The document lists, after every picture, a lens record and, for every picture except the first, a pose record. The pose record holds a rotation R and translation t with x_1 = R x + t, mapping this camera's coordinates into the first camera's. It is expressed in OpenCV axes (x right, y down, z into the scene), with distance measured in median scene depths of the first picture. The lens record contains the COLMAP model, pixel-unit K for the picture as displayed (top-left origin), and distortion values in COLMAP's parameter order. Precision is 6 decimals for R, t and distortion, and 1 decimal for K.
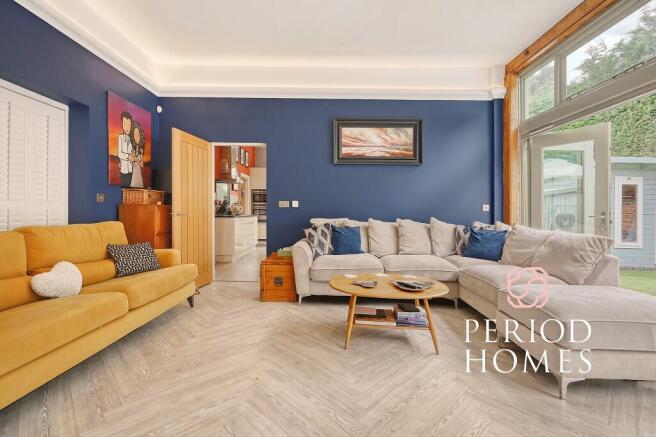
lens RADIAL K [[302.7, 0, 328.9], [0, 302.7, 215.6], [0, 0, 1]] dist [-0.001170, -0.000008]
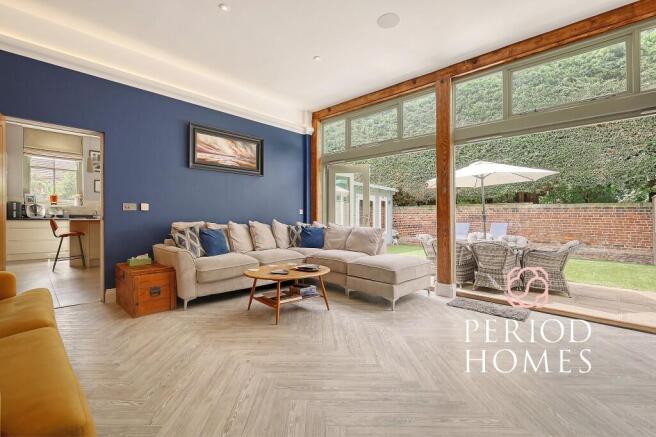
lens RADIAL K [[291.7, 0, 328.0], [0, 291.7, 218.5], [0, 0, 1]] dist [-0.000197, 0.000139]
pose [[0.683059, -0.013690, 0.730235, -0.402772], [0.009661, 0.999906, 0.009709, -0.007313], [-0.730299, 0.000423, 0.683127, 0.004920]]
